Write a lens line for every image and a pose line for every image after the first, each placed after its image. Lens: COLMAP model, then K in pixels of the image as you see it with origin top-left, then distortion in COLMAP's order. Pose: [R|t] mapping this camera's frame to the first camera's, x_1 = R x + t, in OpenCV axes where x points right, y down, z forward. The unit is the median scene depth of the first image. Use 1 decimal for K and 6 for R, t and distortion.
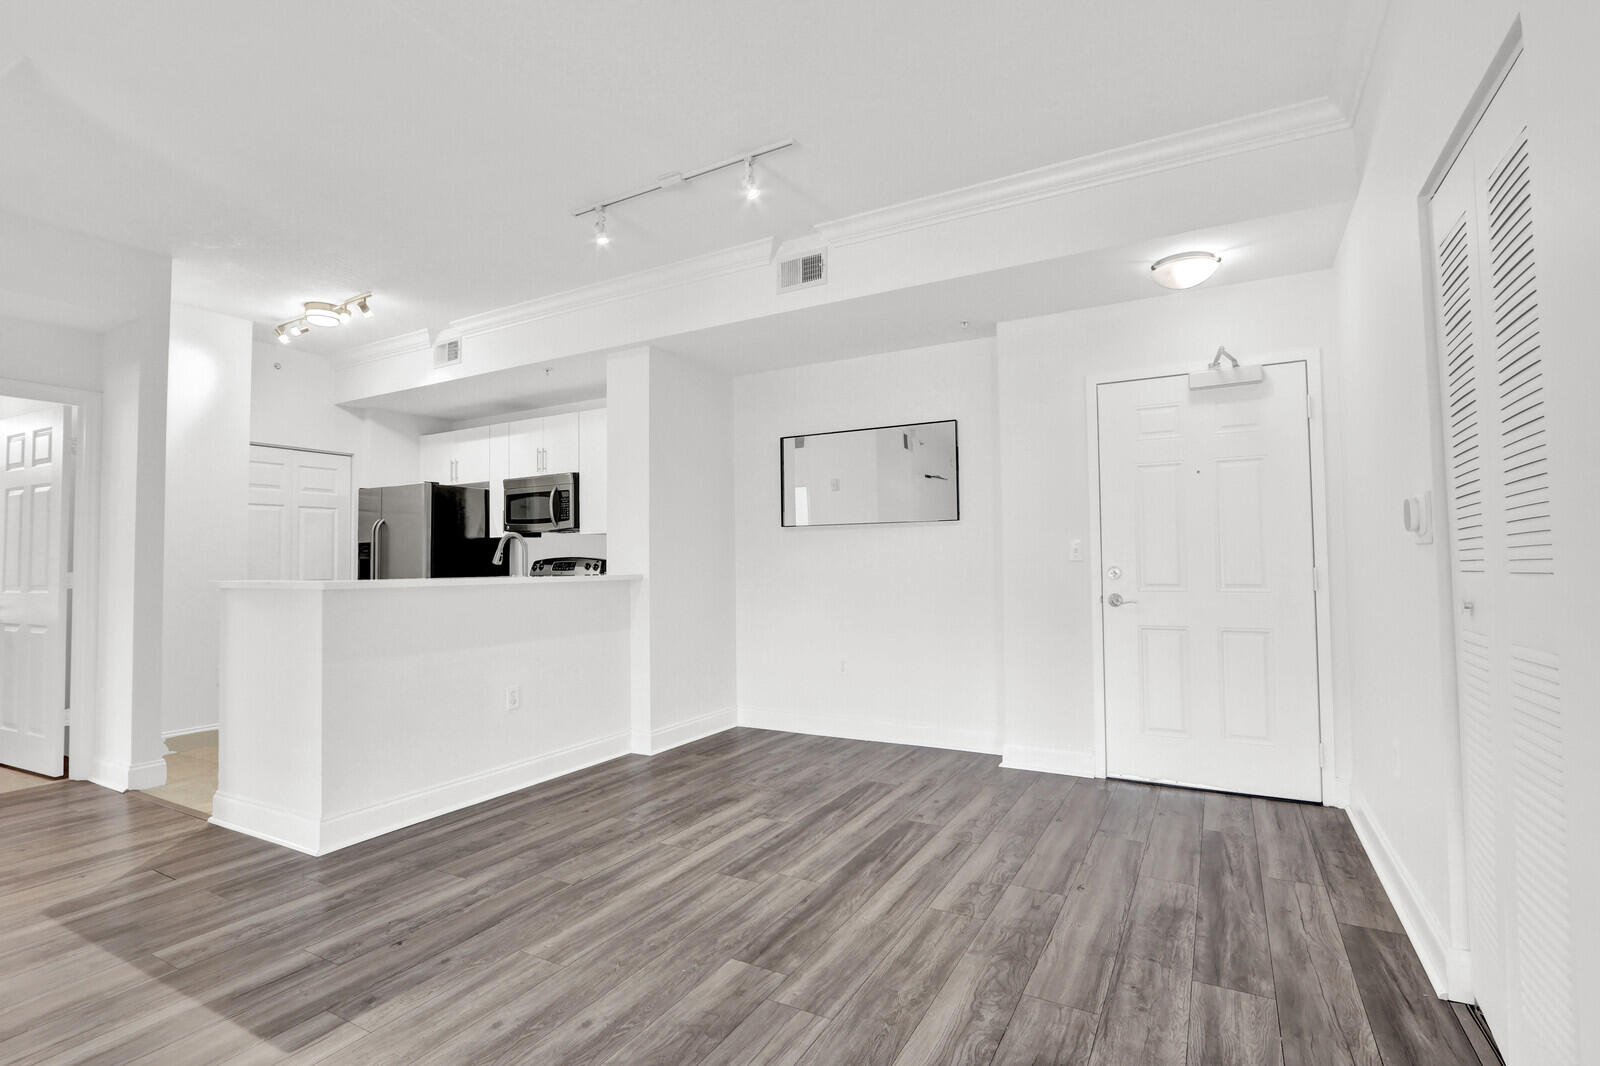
lens RADIAL K [[739.5, 0, 806.5], [0, 739.5, 542.4], [0, 0, 1]] dist [-0.012382, 0.001921]
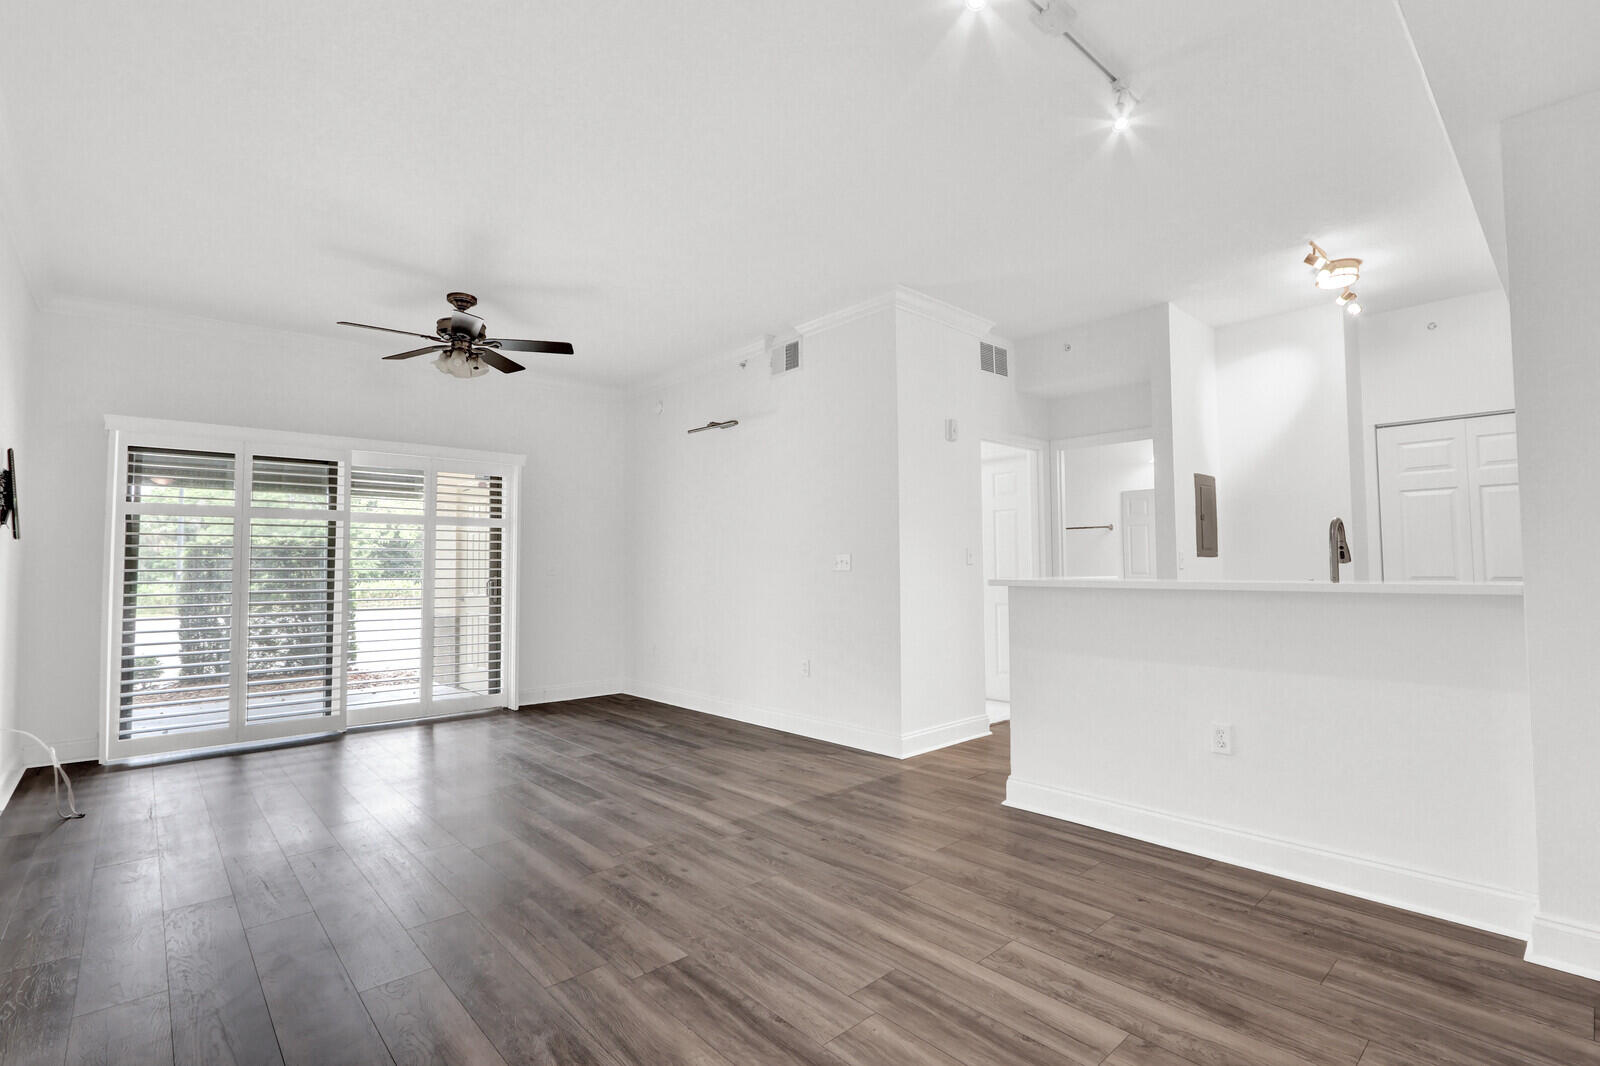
lens RADIAL K [[739.5, 0, 806.5], [0, 739.5, 533.5], [0, 0, 1]] dist [-0.012382, 0.001921]
pose [[-0.316315, -0.028486, -0.948227, 0.648424], [0.039575, 0.998283, -0.043191, 0.019368], [0.947829, -0.051188, -0.314644, 1.163384]]
